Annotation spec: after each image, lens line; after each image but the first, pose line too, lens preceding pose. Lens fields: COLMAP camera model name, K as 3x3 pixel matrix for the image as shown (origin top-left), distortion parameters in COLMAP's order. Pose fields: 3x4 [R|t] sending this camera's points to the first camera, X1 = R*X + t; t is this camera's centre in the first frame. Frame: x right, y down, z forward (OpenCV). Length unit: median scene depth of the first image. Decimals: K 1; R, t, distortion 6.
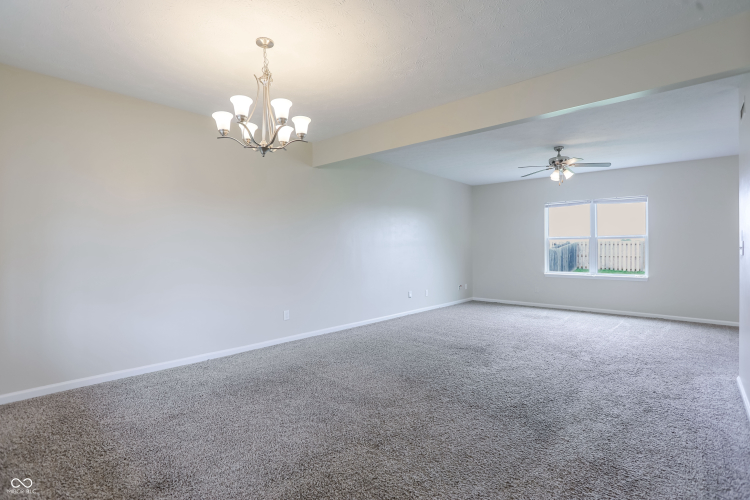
lens RADIAL K [[366.2, 0, 371.6], [0, 366.2, 247.8], [0, 0, 1]] dist [-0.056362, 0.026772]
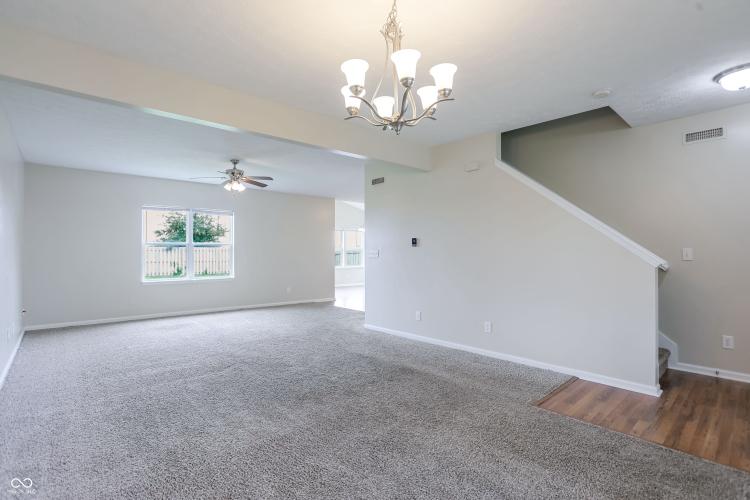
lens RADIAL K [[366.2, 0, 371.6], [0, 366.2, 247.8], [0, 0, 1]] dist [-0.056362, 0.026772]
pose [[0.112057, 0.014563, 0.993595, -0.513418], [0.001656, 0.999888, -0.014842, -0.000128], [-0.993700, 0.003309, 0.112020, 0.469964]]
